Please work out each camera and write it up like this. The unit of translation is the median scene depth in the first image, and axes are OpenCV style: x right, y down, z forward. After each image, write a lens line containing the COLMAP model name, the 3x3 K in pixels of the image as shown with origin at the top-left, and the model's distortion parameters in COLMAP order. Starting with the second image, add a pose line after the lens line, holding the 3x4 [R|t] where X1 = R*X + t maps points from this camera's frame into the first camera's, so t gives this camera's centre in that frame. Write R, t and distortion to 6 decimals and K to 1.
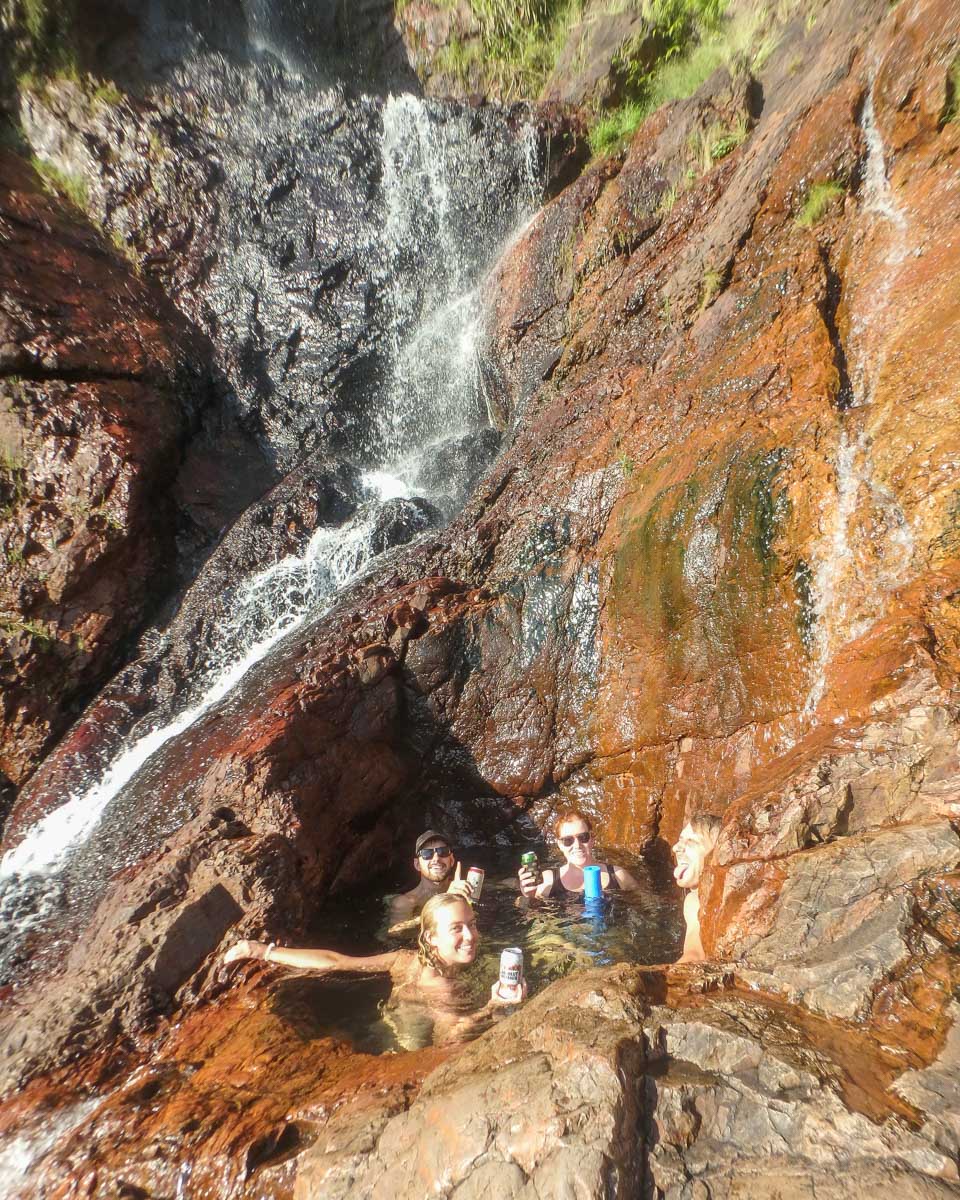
lens RADIAL K [[854.5, 0, 457.5], [0, 854.5, 599.5], [0, 0, 1]] dist [-0.041578, 0.003737]
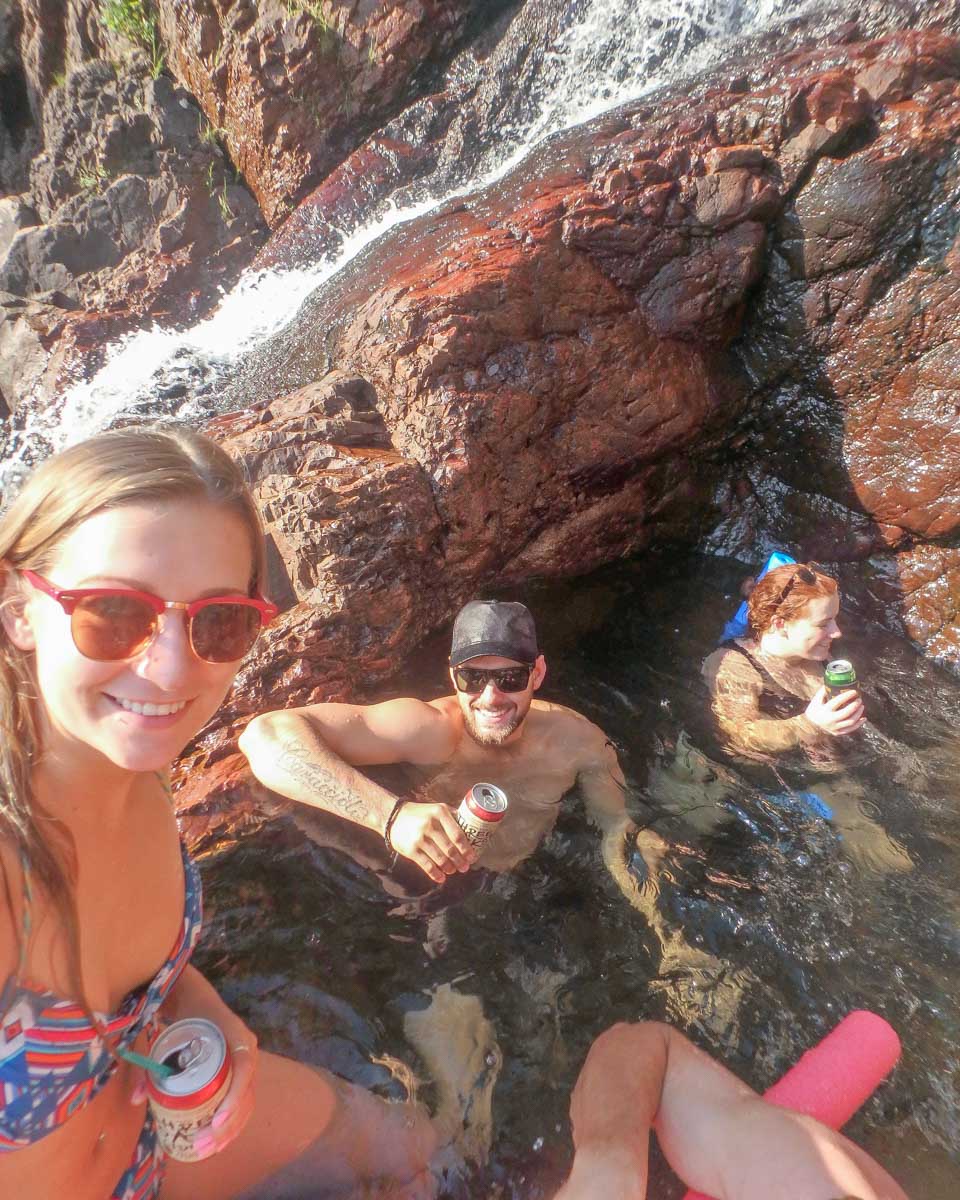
lens RADIAL K [[854.5, 0, 457.5], [0, 854.5, 599.5], [0, 0, 1]] dist [-0.041578, 0.003737]
pose [[0.877775, 0.405181, -0.255616, -0.015052], [-0.212394, 0.807394, 0.550458, 0.032081], [0.429418, -0.428887, 0.794768, 0.425445]]
